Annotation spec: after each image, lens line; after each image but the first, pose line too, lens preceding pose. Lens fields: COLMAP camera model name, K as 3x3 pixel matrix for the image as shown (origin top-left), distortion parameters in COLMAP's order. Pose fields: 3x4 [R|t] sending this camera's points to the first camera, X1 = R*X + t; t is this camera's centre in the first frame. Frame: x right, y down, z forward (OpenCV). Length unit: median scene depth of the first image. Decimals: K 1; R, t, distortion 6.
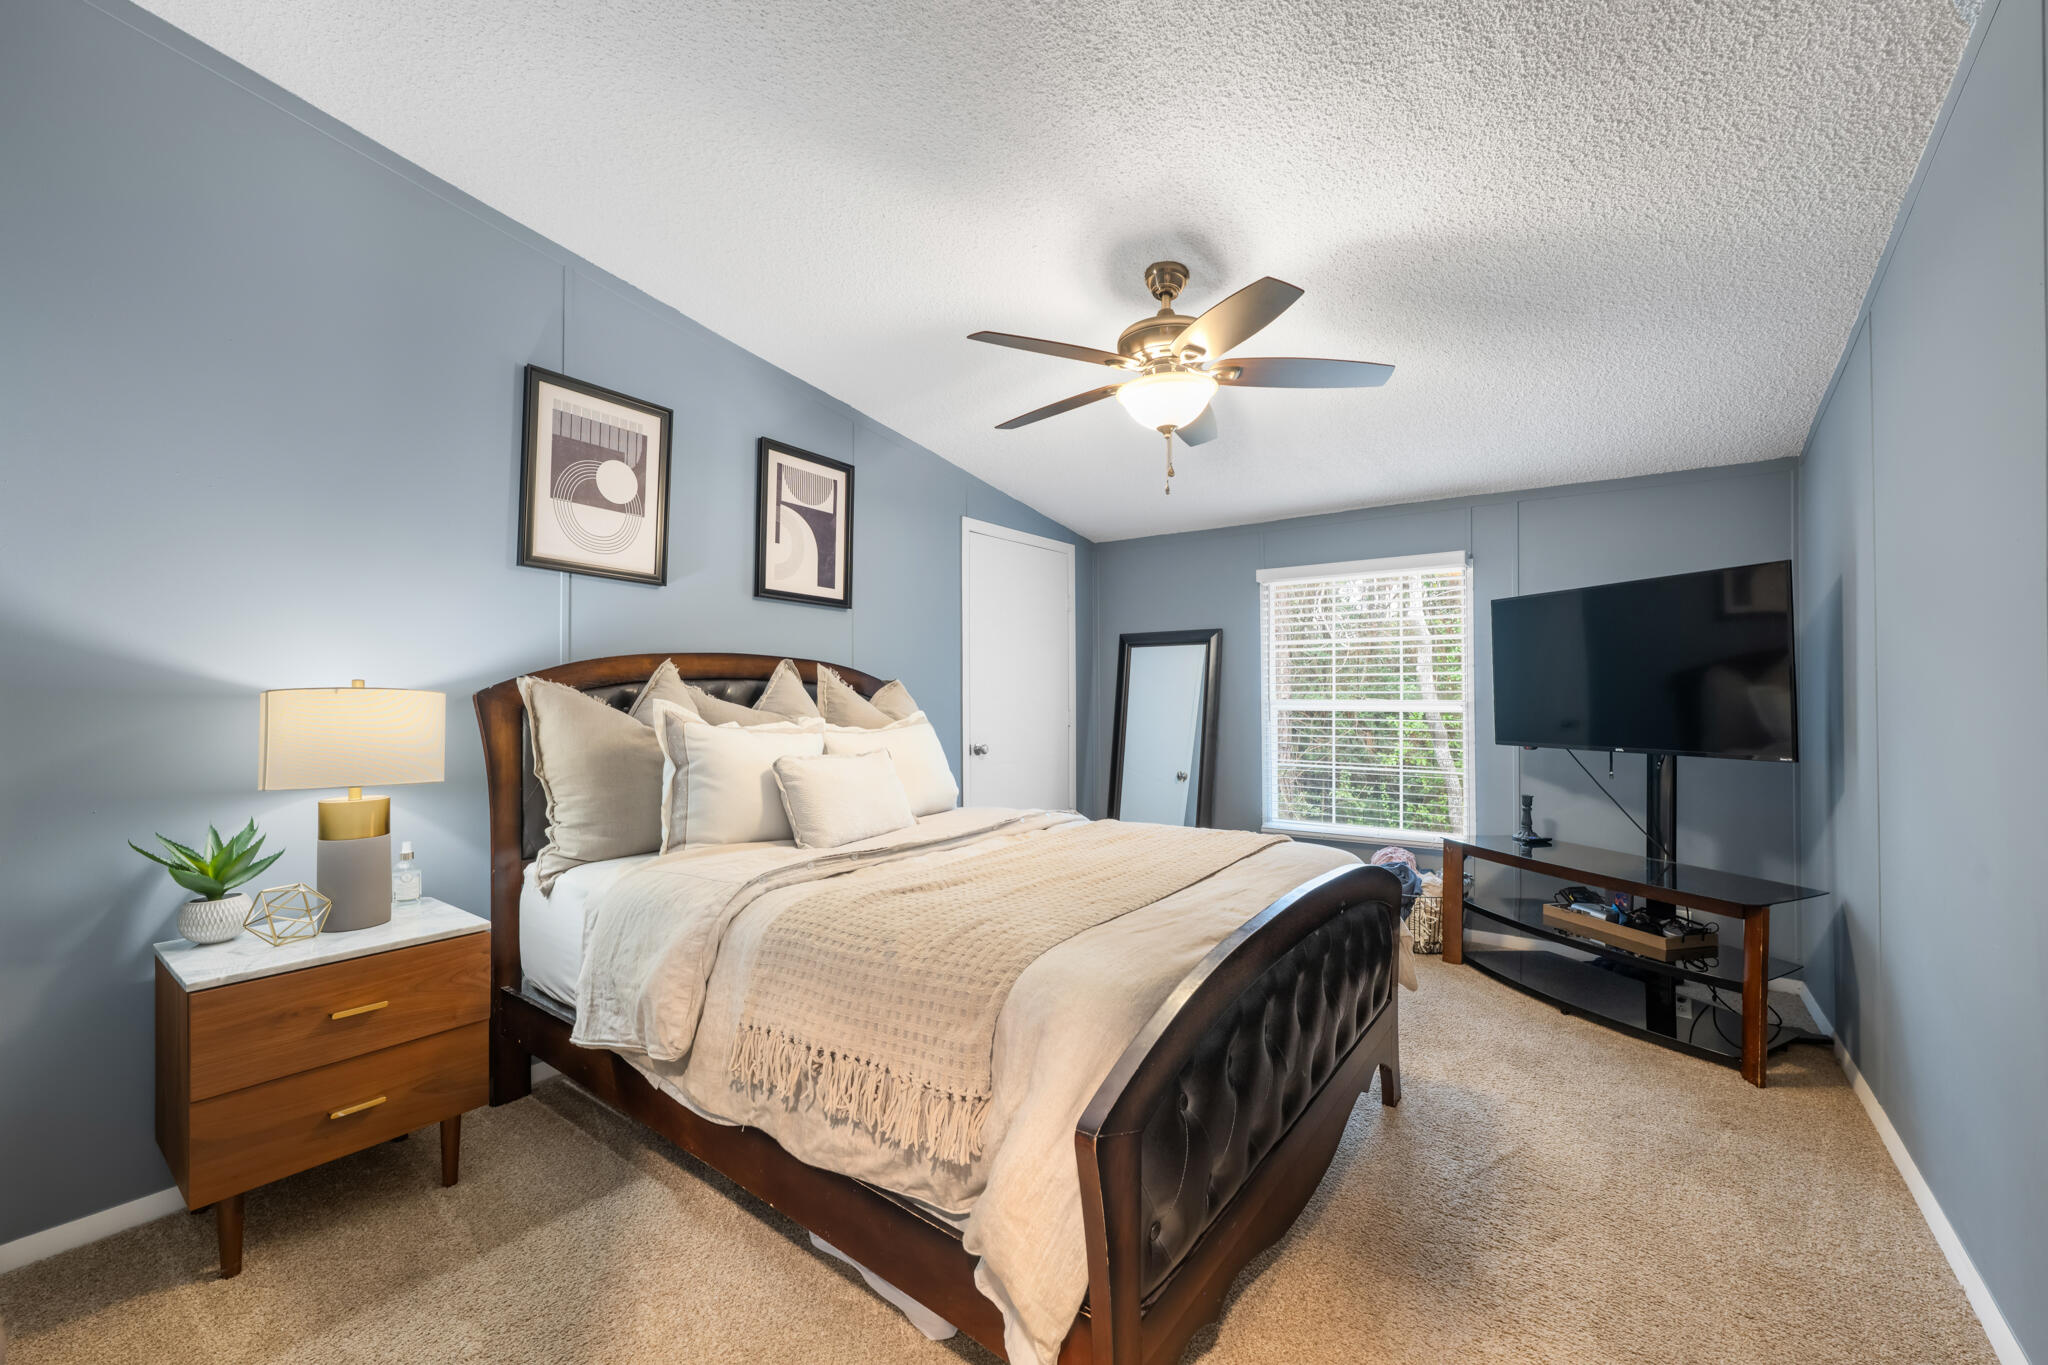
lens RADIAL K [[805.7, 0, 1020.9], [0, 805.7, 682.1], [0, 0, 1]] dist [-0.000159, -0.000011]
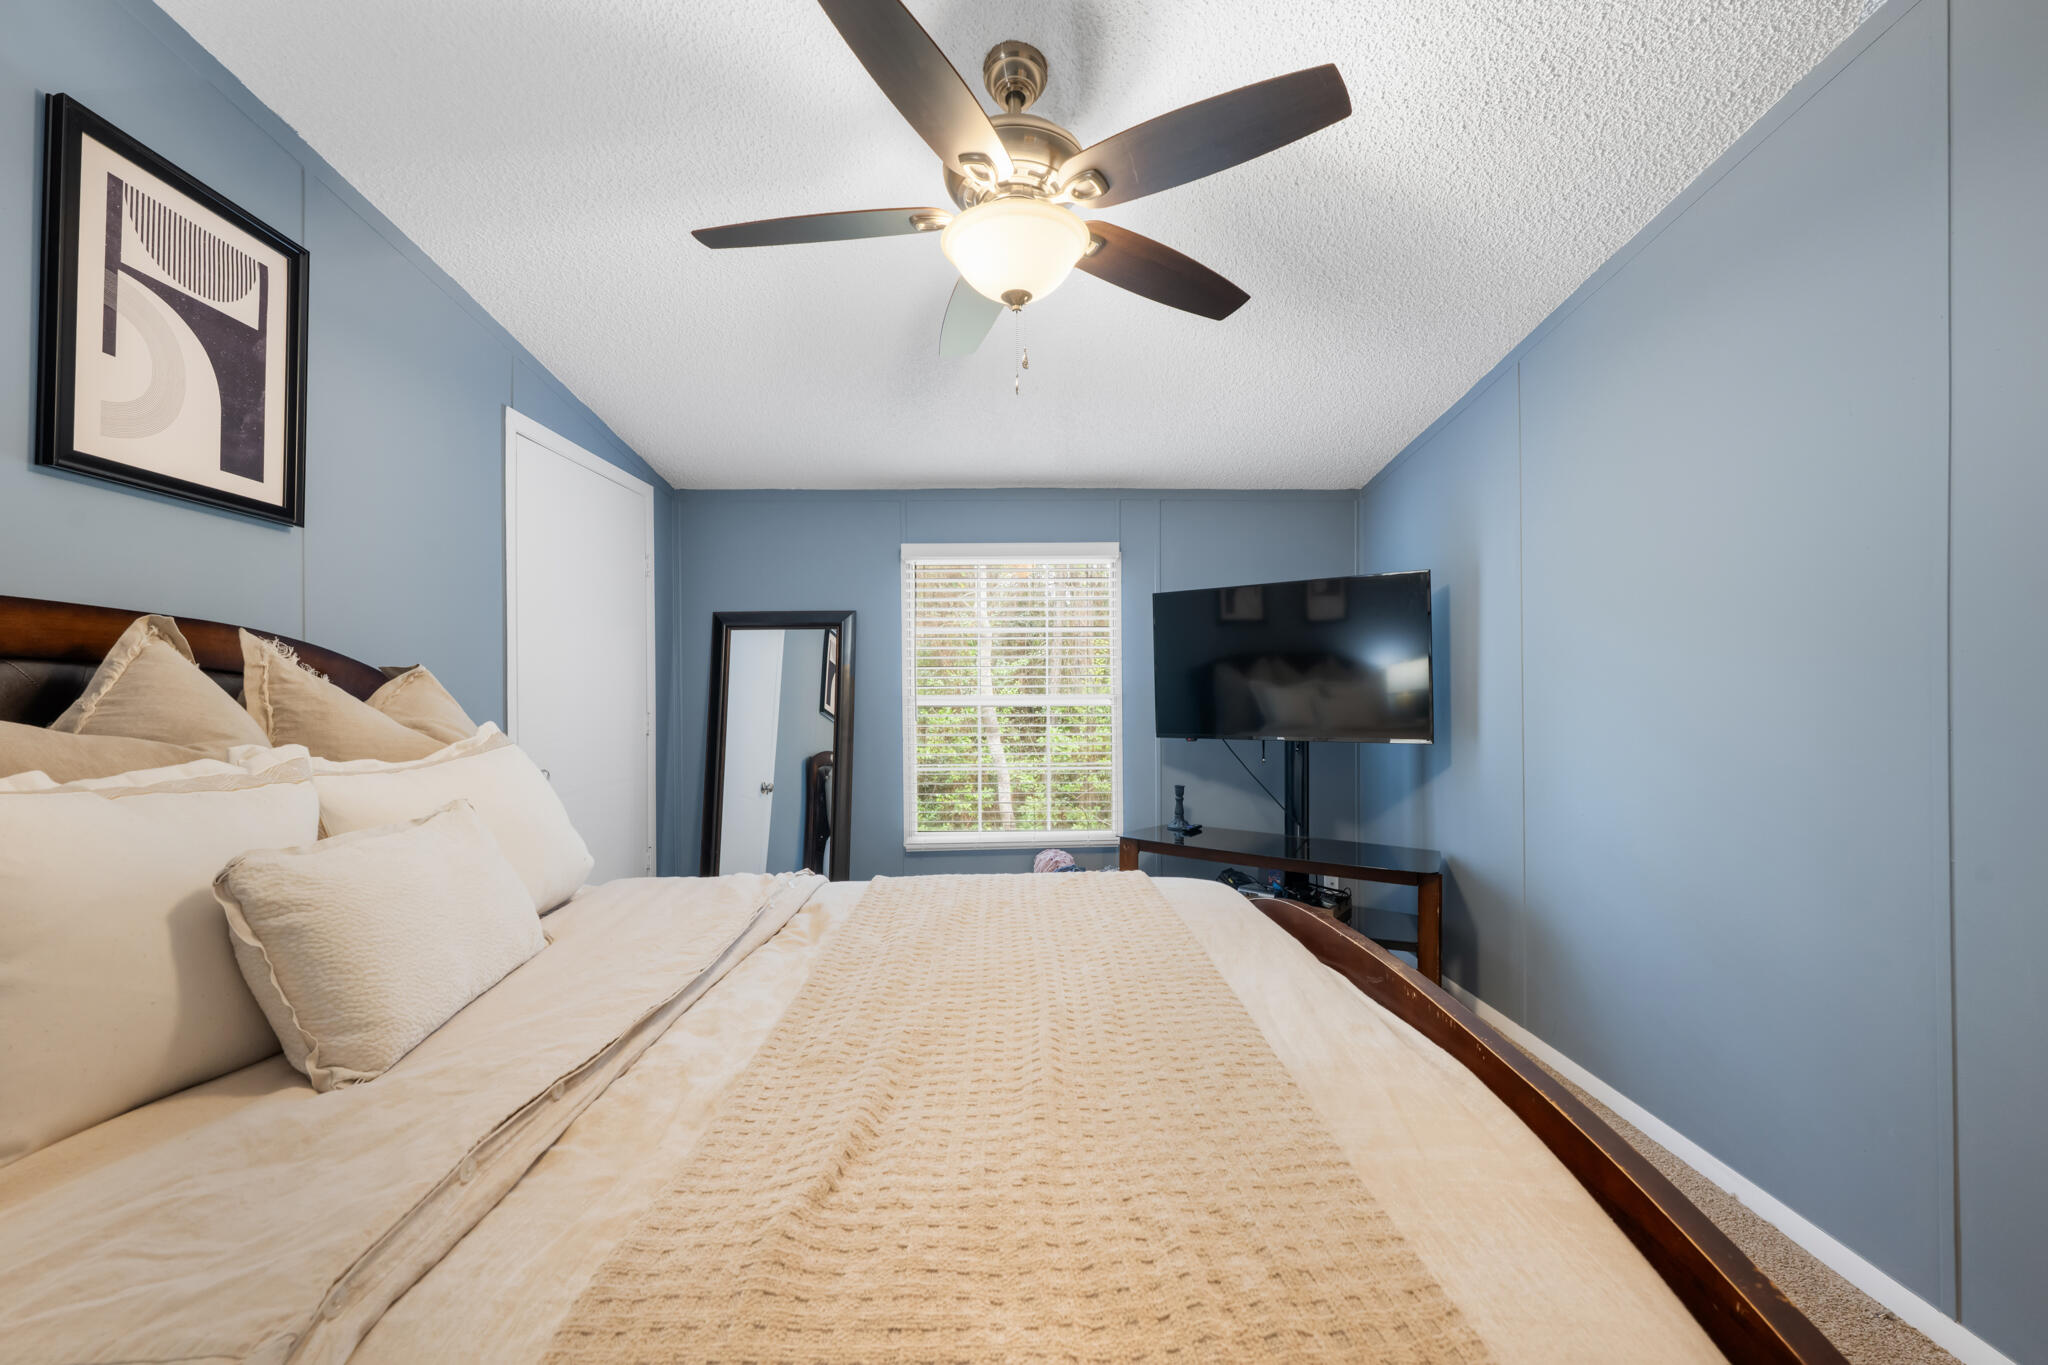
lens RADIAL K [[805.7, 0, 1027.0], [0, 805.7, 682.4], [0, 0, 1]] dist [-0.000159, -0.000011]
pose [[0.796626, -0.001716, 0.604470, -0.158182], [-0.001714, 0.999986, 0.005098, 0.004926], [-0.604470, -0.005098, 0.796612, 0.320150]]
